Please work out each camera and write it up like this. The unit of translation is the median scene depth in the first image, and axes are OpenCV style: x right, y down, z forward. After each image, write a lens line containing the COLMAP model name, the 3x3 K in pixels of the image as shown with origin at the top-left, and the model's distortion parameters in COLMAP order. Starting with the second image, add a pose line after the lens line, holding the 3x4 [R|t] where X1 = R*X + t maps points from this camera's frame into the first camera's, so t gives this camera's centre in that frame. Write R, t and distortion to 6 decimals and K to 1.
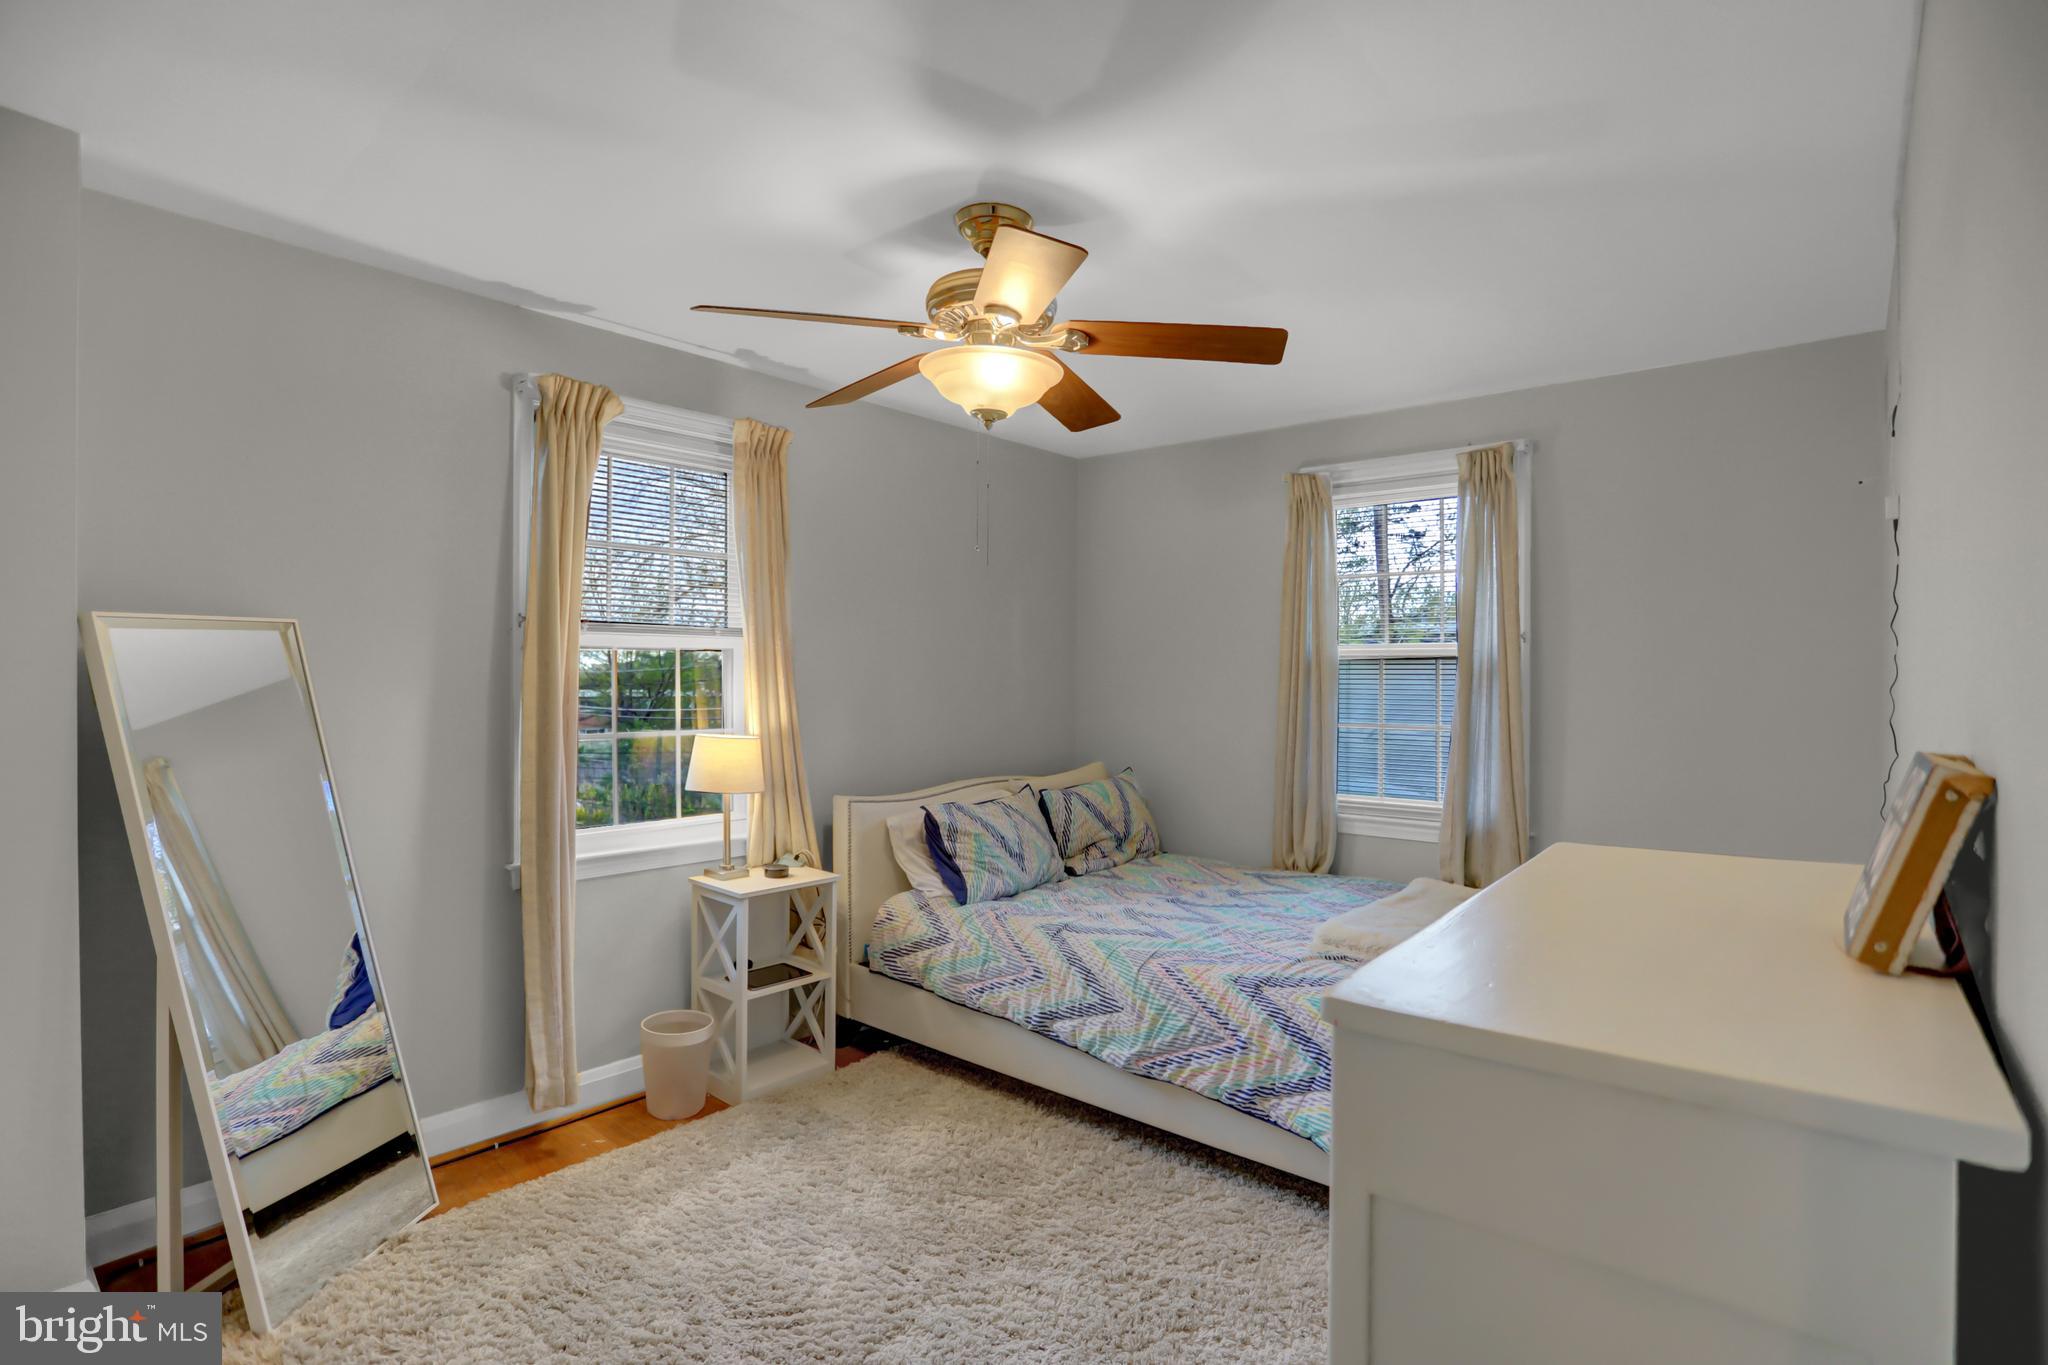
lens RADIAL K [[988.0, 0, 1024.0], [0, 988.0, 682.5], [0, 0, 1]] dist [-0.064304, 0.024856]
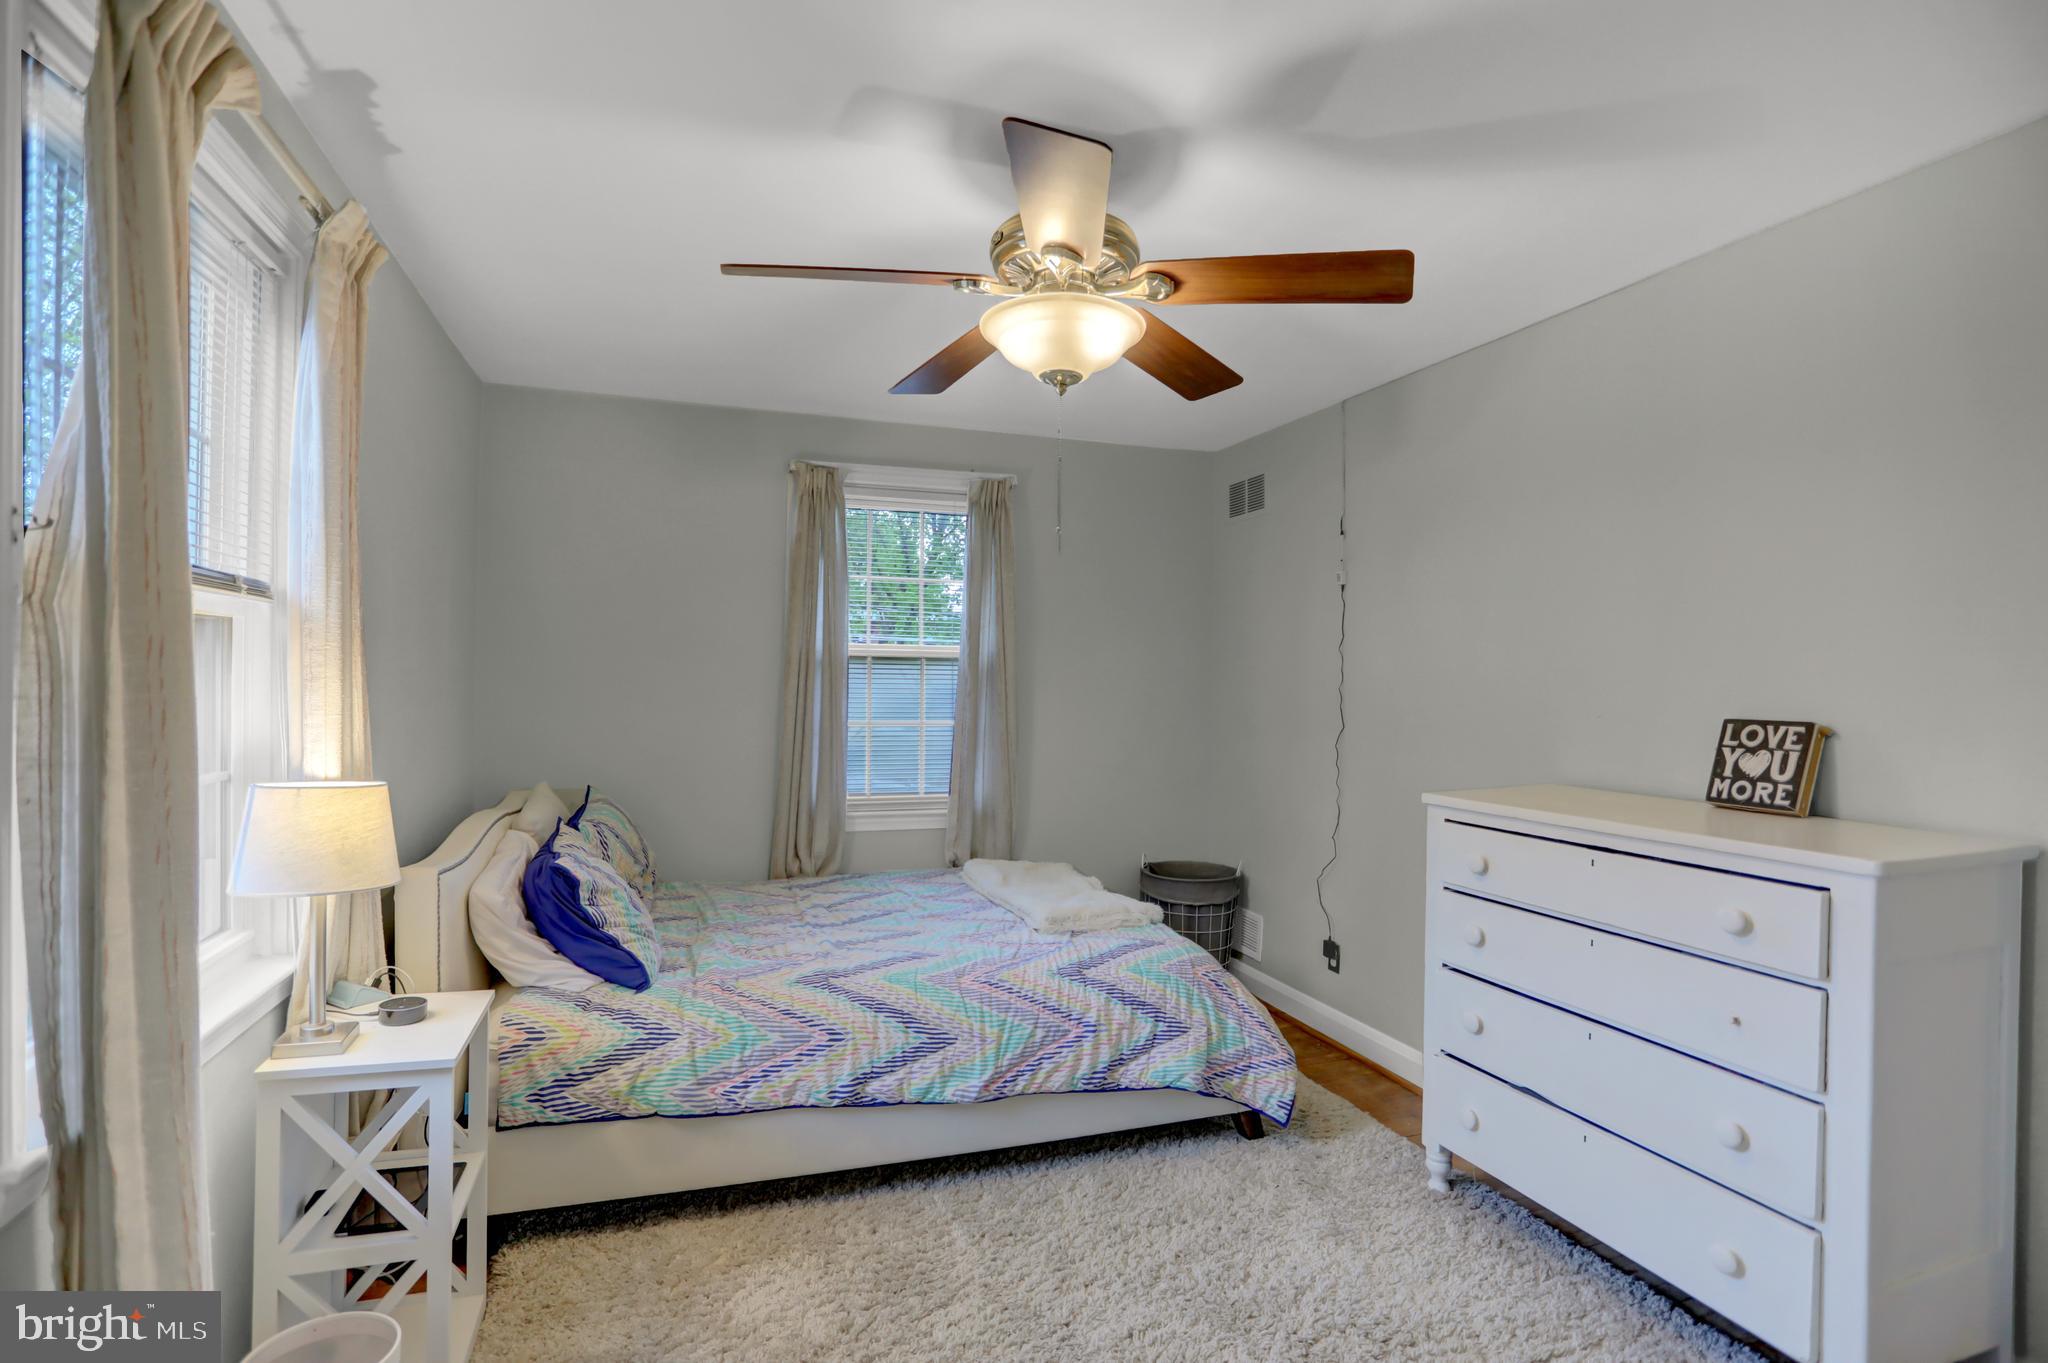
lens RADIAL K [[988.0, 0, 1024.0], [0, 988.0, 681.5], [0, 0, 1]] dist [-0.064304, 0.024856]
pose [[0.512680, 0.001898, 0.858578, -0.649482], [-0.005108, 0.999987, 0.000840, -0.002709], [-0.858564, -0.004816, 0.512683, 0.473364]]
